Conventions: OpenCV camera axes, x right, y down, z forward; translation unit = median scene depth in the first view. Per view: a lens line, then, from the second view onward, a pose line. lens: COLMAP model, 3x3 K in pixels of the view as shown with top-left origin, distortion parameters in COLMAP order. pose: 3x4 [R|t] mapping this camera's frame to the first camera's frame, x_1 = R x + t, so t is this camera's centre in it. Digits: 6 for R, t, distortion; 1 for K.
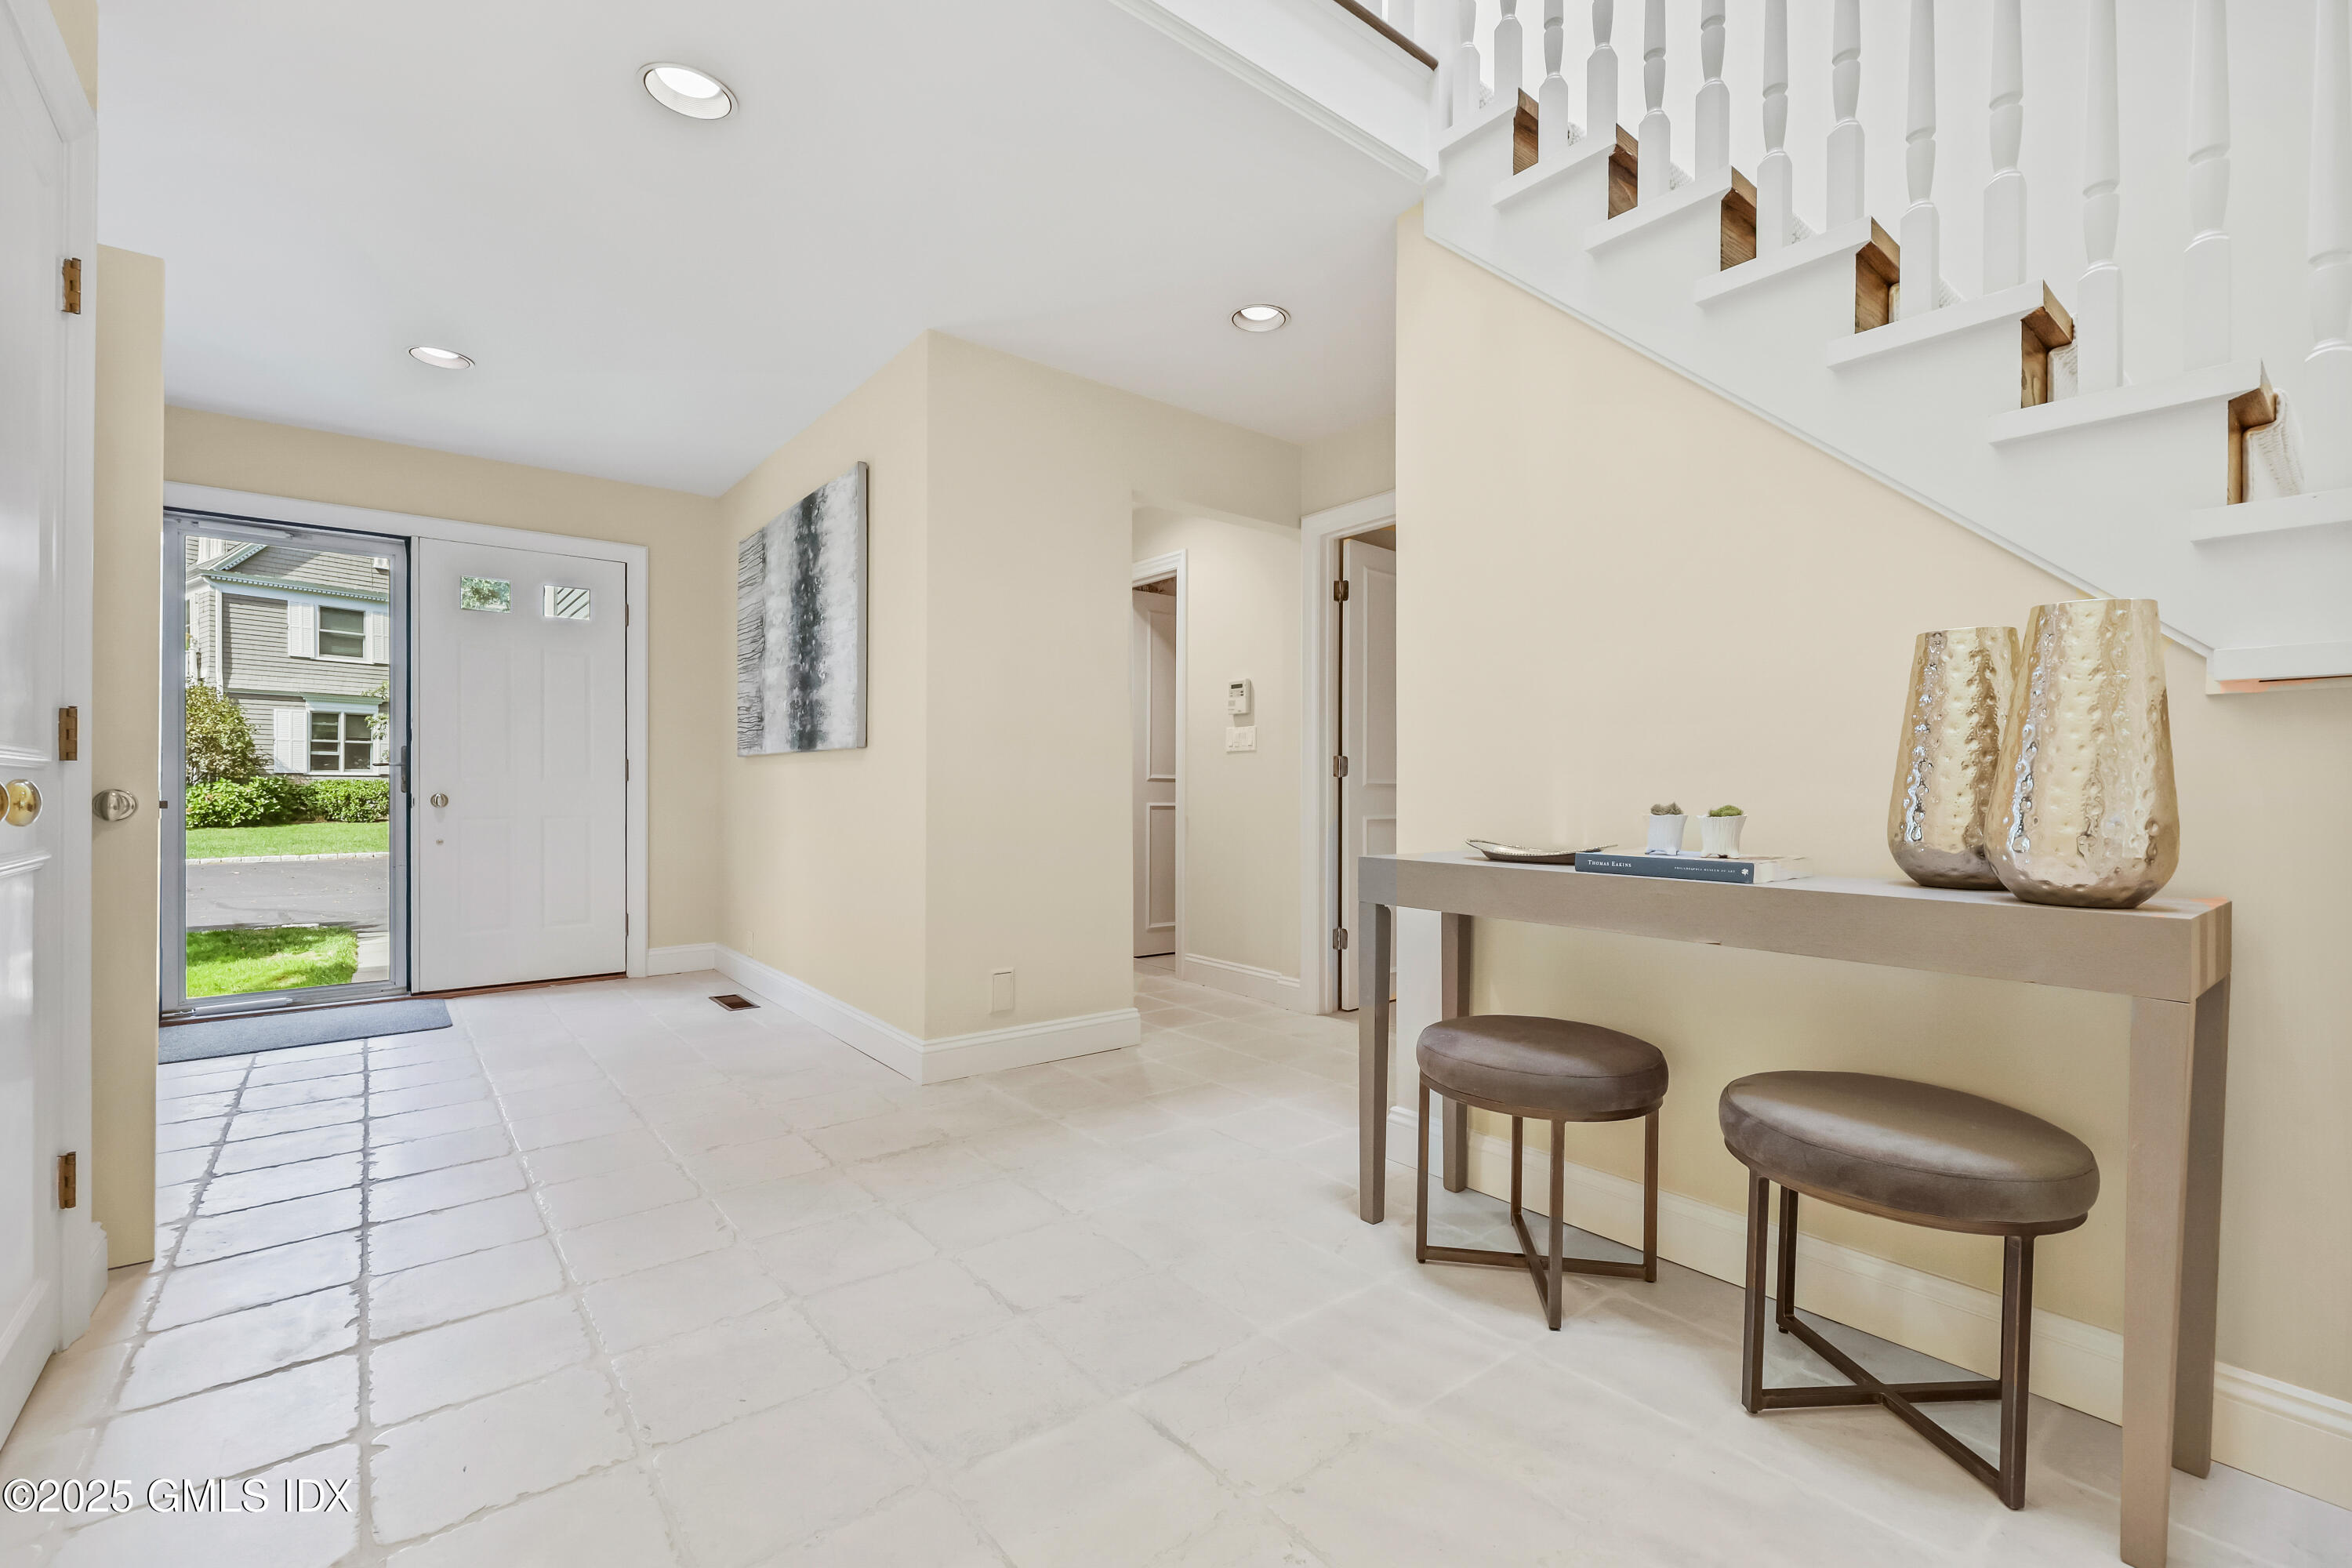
lens RADIAL K [[1013.6, 0, 1182.4], [0, 1013.6, 787.9], [0, 0, 1]] dist [0.001046, -0.000033]
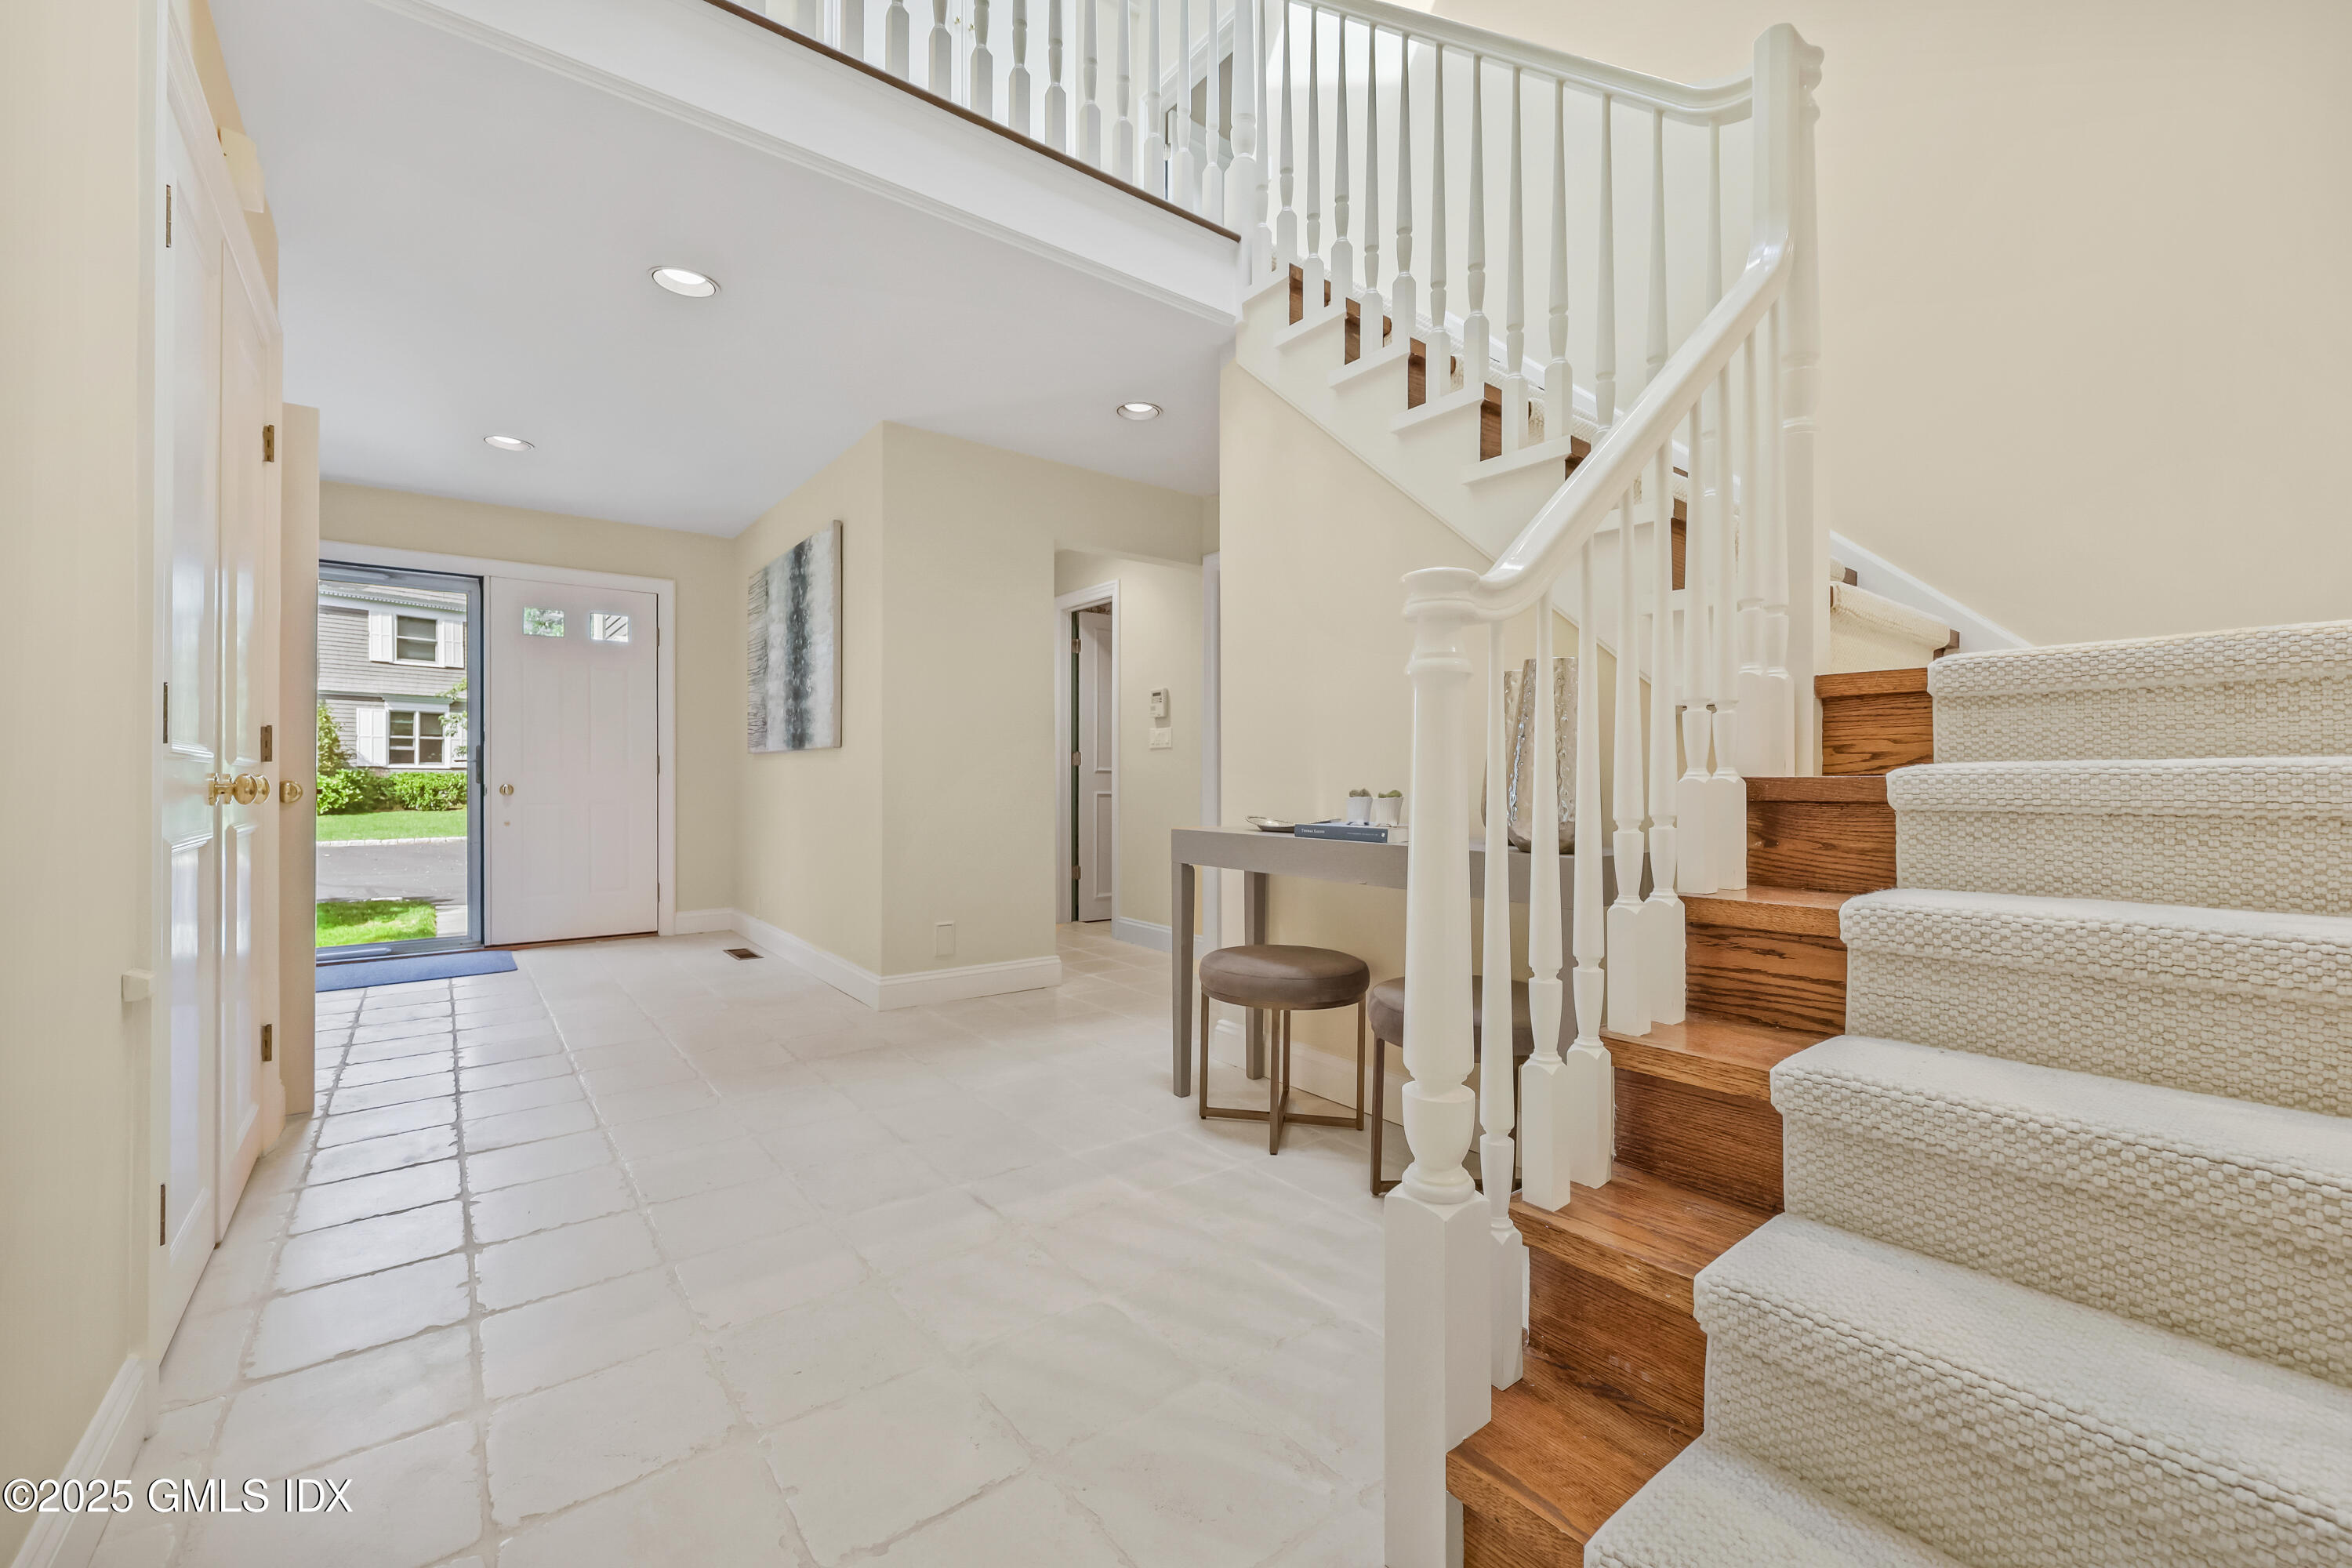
lens RADIAL K [[964.0, 0, 1175.7], [0, 964.0, 778.1], [0, 0, 1]] dist [0.000083, -0.000010]
pose [[0.999735, -0.001547, -0.022970, 0.116491], [0.001538, 0.999999, -0.000415, -0.000027], [0.022971, 0.000380, 0.999736, -0.166170]]
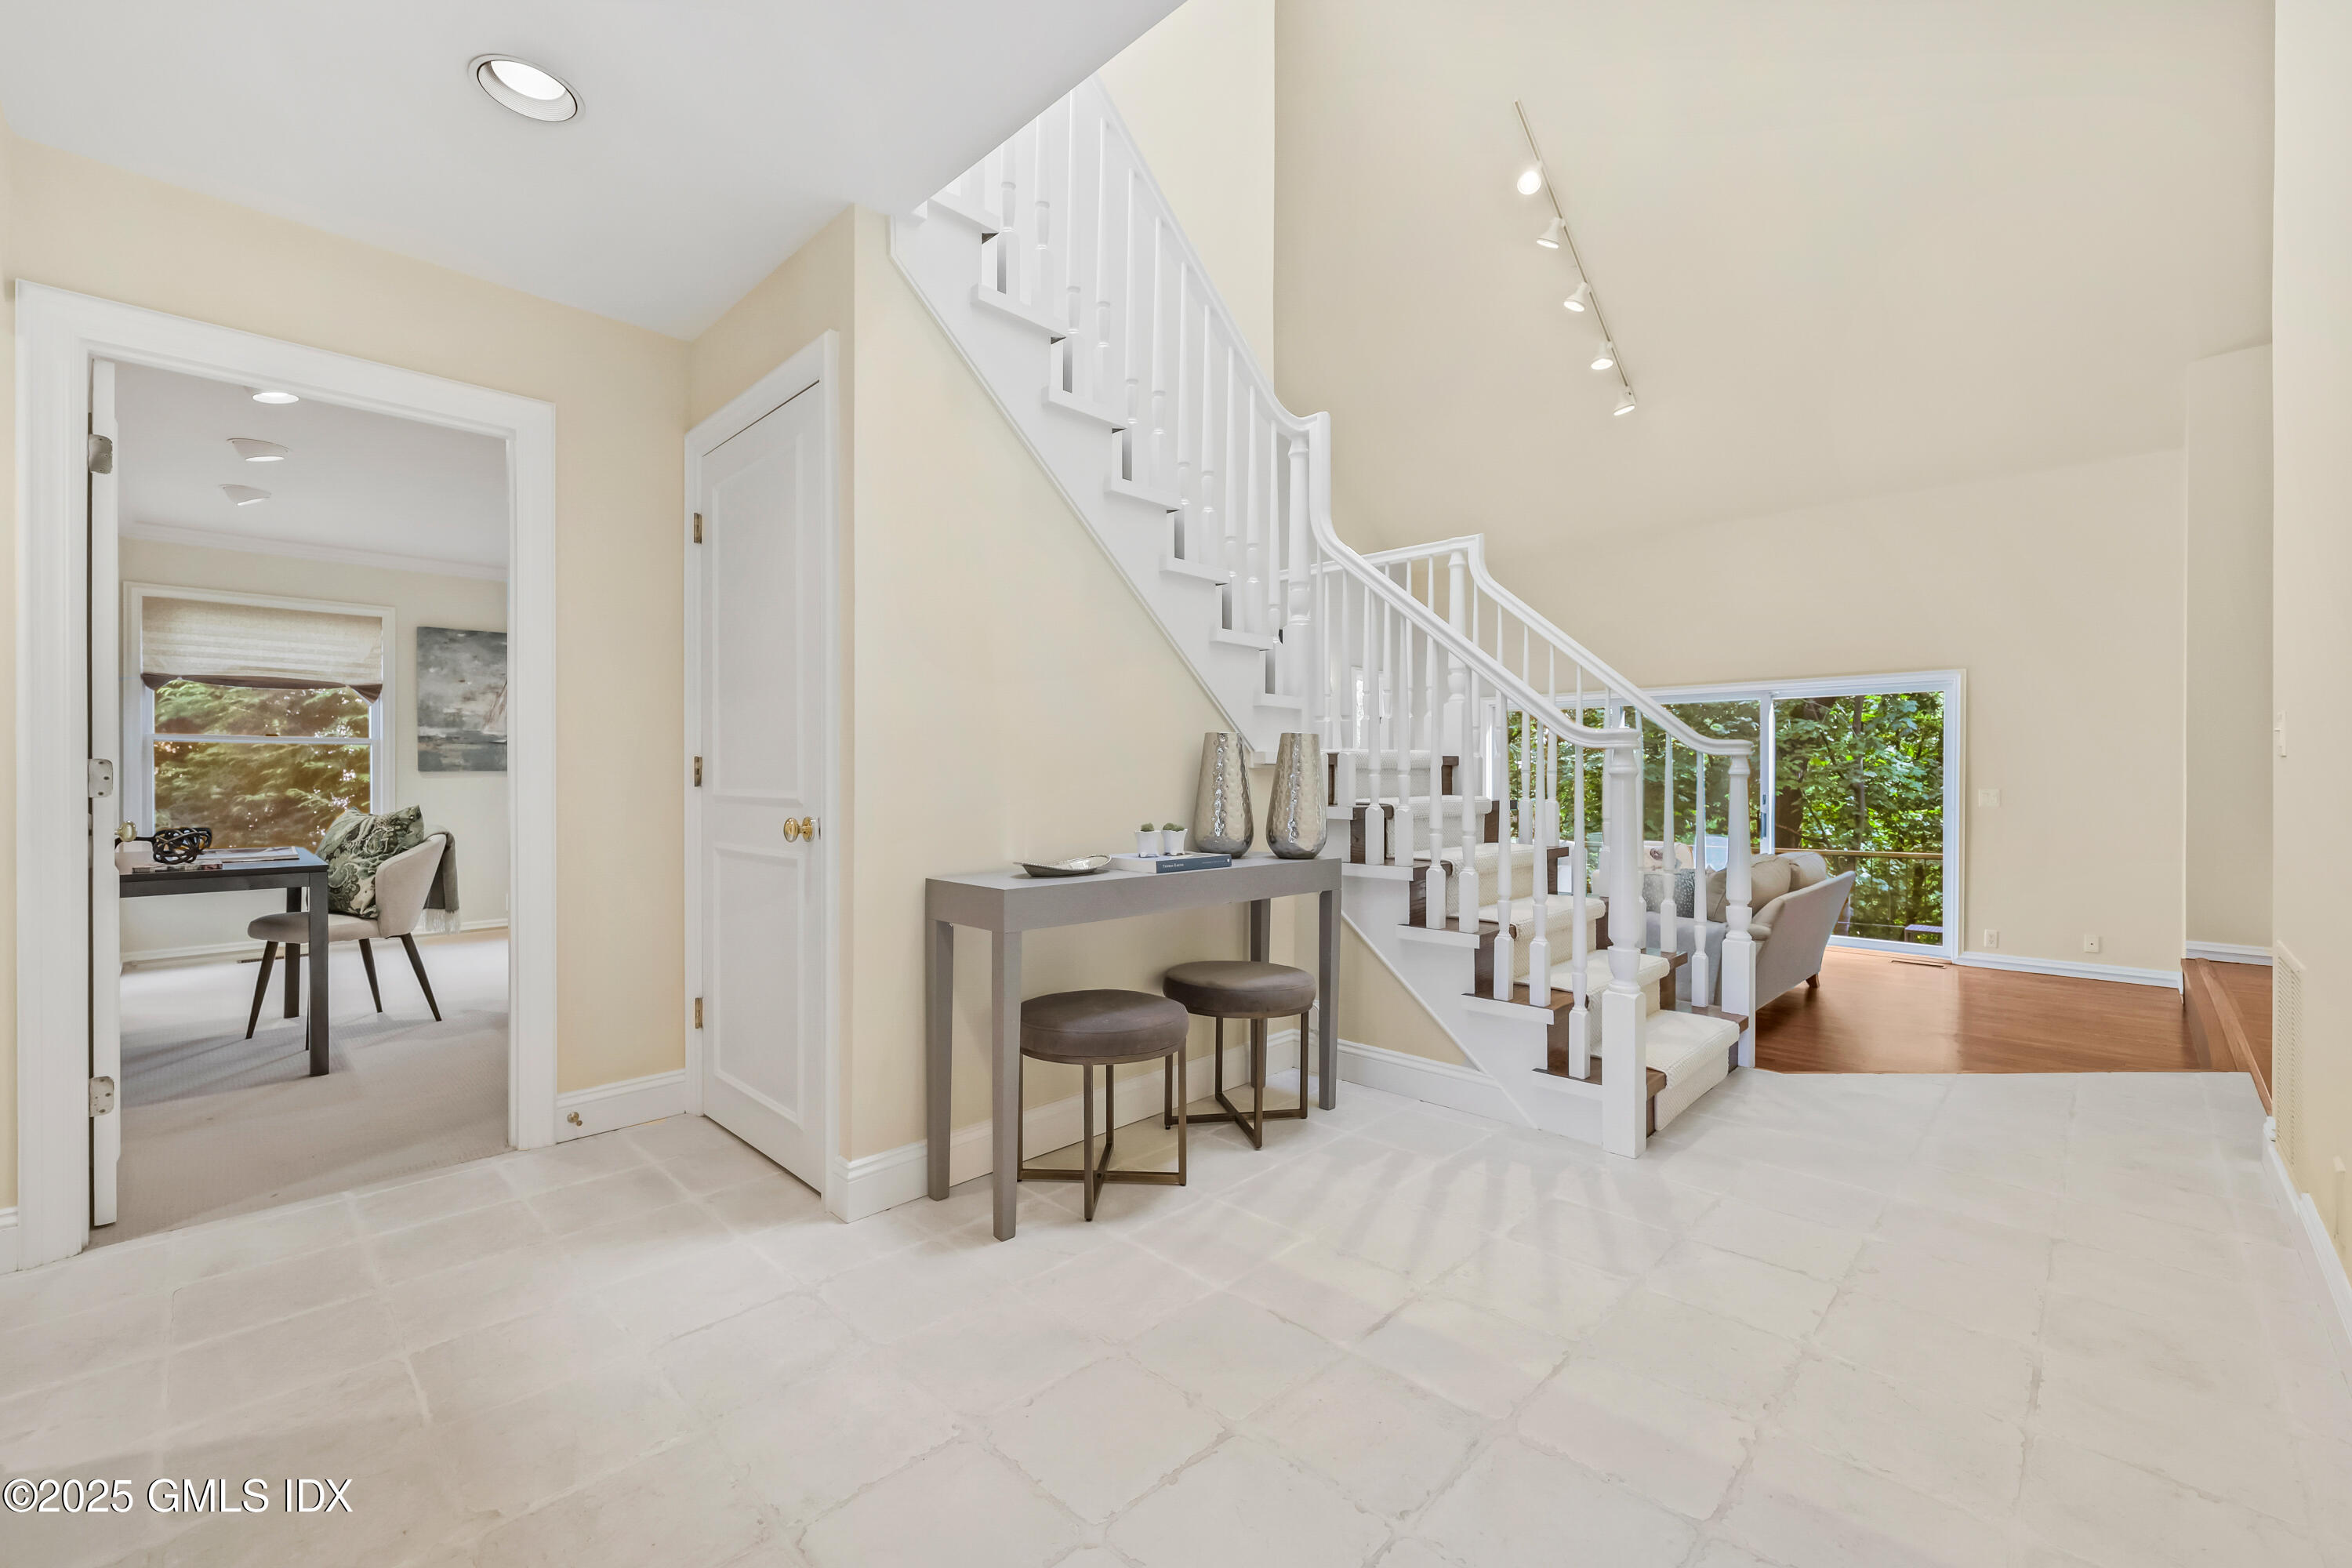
lens RADIAL K [[964.0, 0, 1175.7], [0, 964.0, 778.1], [0, 0, 1]] dist [0.000083, -0.000010]
pose [[-0.118603, -0.005831, 0.992925, -0.456823], [-0.005823, 0.999970, 0.005176, -0.028706], [-0.992925, -0.005168, -0.118634, 0.529105]]
